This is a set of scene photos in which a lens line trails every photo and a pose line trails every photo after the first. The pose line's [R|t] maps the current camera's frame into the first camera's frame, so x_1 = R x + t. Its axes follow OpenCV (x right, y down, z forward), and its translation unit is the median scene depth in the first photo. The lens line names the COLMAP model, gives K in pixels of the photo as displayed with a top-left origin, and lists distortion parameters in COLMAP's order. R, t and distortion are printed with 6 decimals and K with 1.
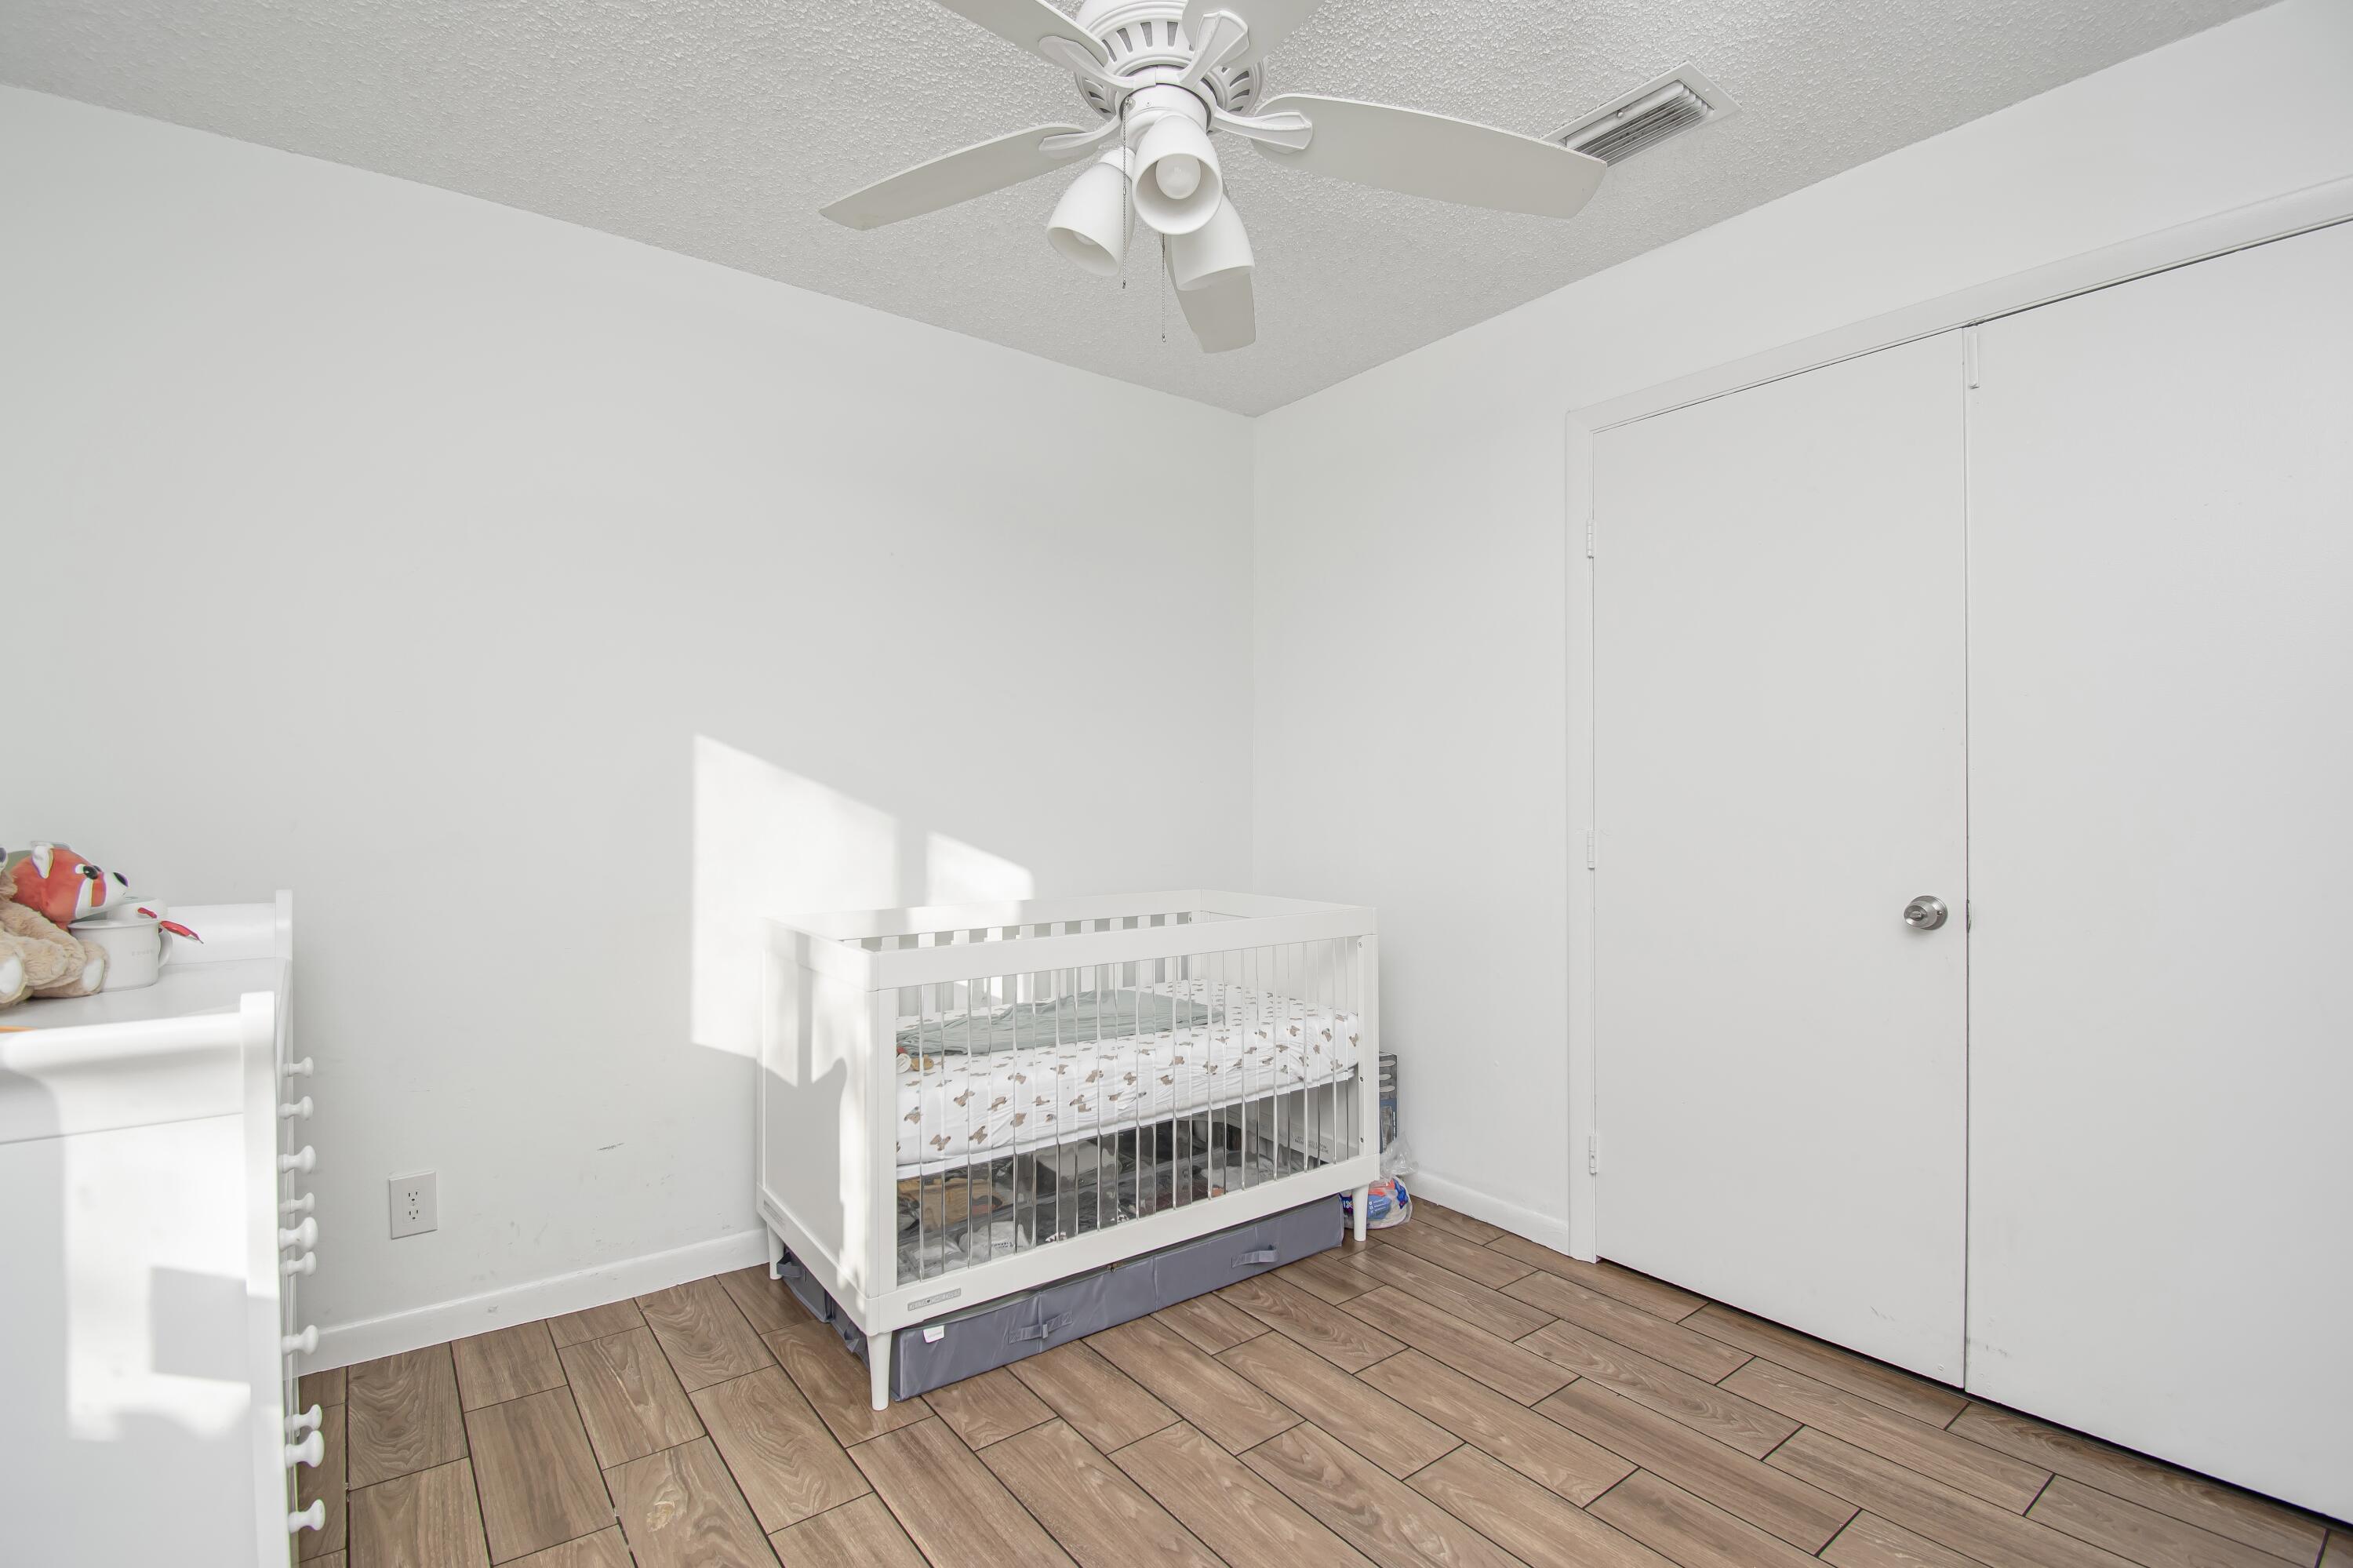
lens RADIAL K [[1042.9, 0, 1172.8], [0, 1042.9, 794.9], [0, 0, 1]] dist [0.007992, -0.017973]
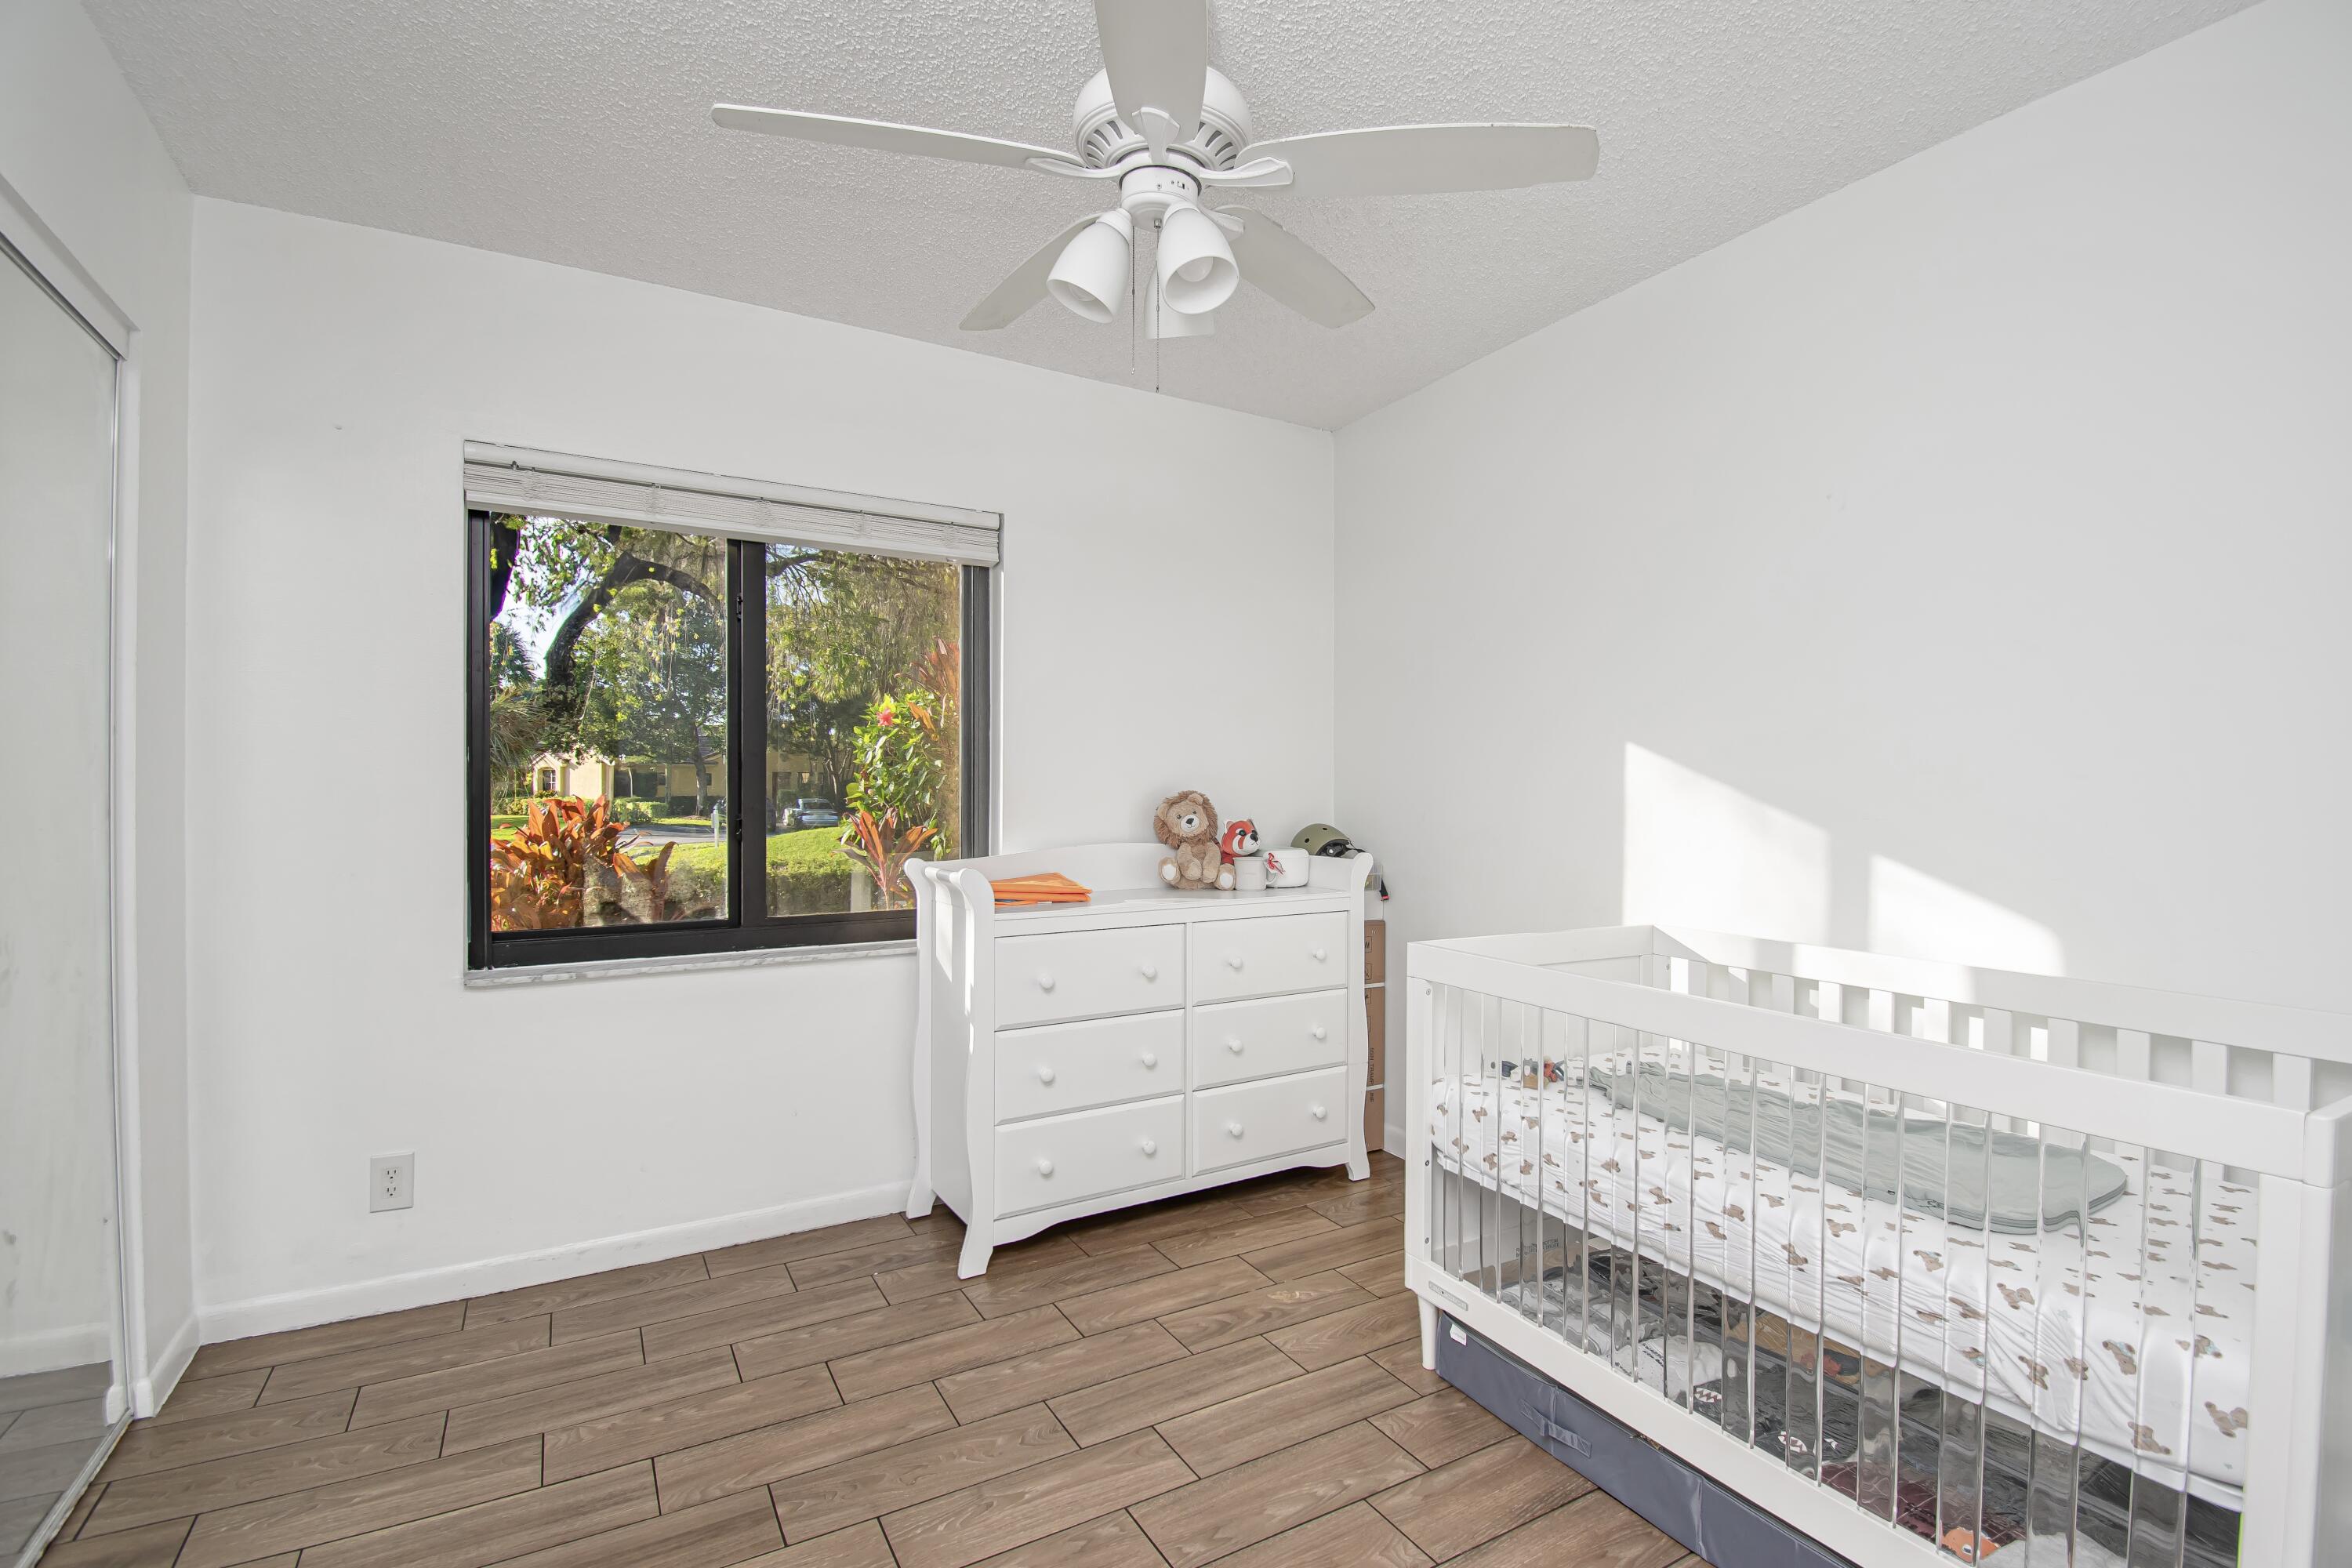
lens RADIAL K [[1042.4, 0, 1167.4], [0, 1042.4, 787.4], [0, 0, 1]] dist [0.007992, -0.017973]
pose [[-0.114723, -0.001413, -0.993396, 0.764617], [-0.009664, 0.999953, -0.000307, -0.008379], [0.993350, 0.009565, -0.114732, 0.790855]]
